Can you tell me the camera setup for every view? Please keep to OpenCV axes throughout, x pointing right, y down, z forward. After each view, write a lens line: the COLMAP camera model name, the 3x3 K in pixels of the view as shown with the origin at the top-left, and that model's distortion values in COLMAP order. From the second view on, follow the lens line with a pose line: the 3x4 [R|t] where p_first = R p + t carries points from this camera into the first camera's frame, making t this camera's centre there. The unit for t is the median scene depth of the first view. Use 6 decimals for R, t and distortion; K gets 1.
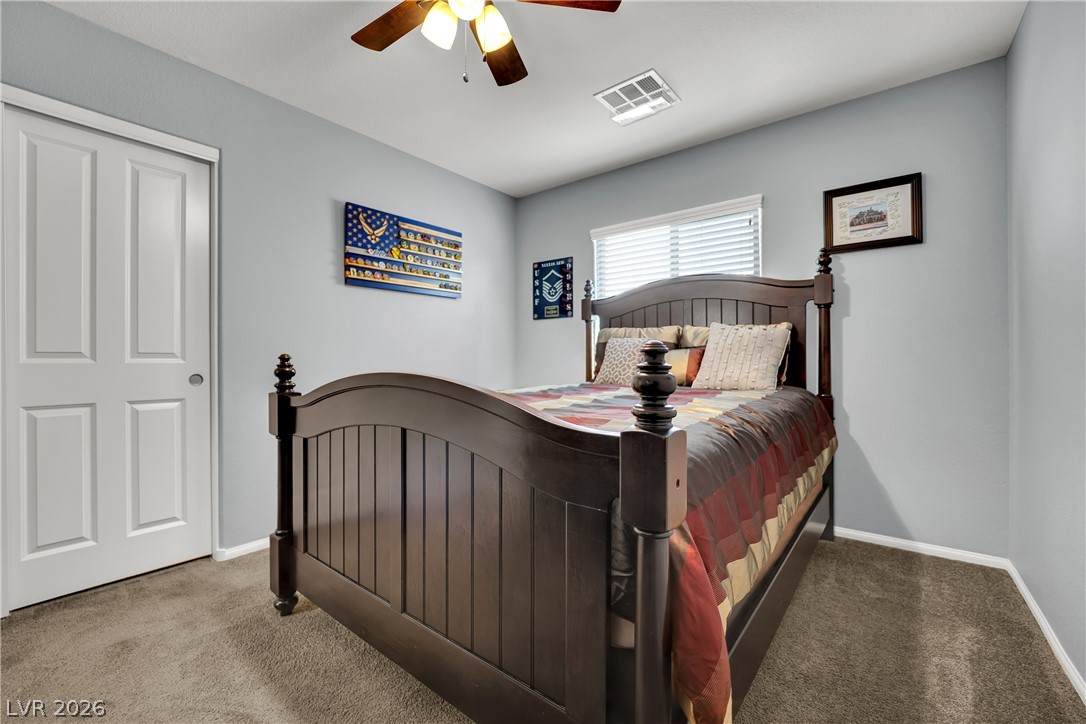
lens RADIAL K [[446.0, 0, 546.1], [0, 446.0, 358.2], [0, 0, 1]] dist [-0.015203, -0.000217]
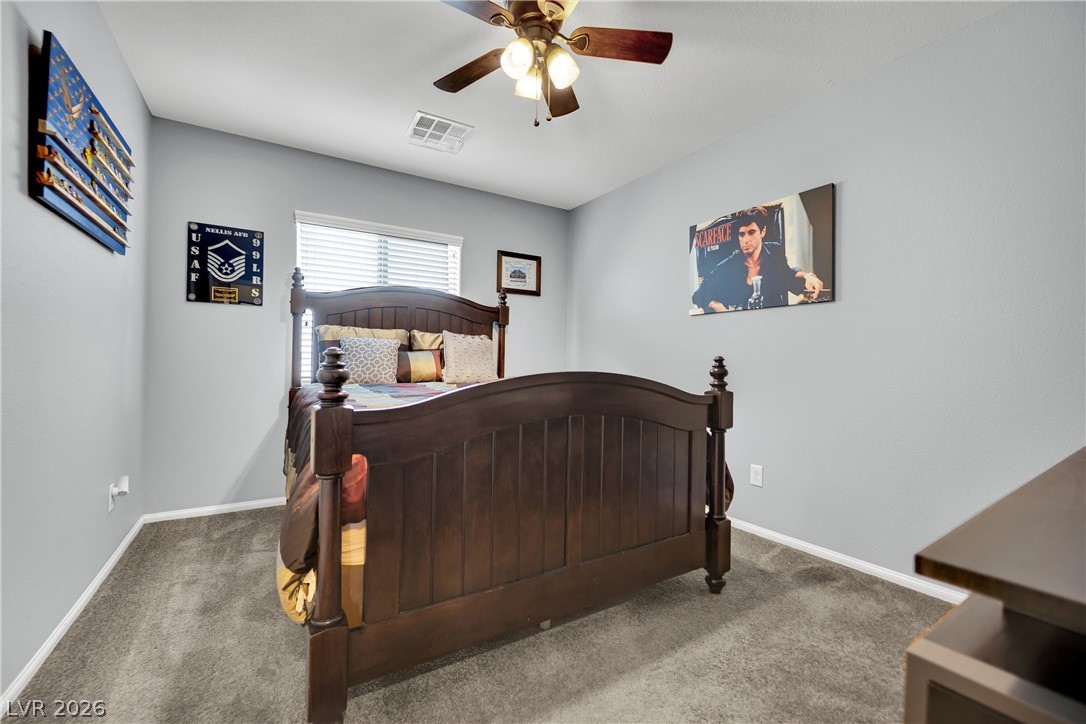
lens RADIAL K [[446.0, 0, 546.6], [0, 446.0, 363.4], [0, 0, 1]] dist [-0.015203, -0.000217]
pose [[0.329943, 0.001944, 0.943999, -0.534858], [-0.014901, 0.999884, 0.003149, 0.002518], [-0.943883, -0.015106, 0.329934, 0.237045]]
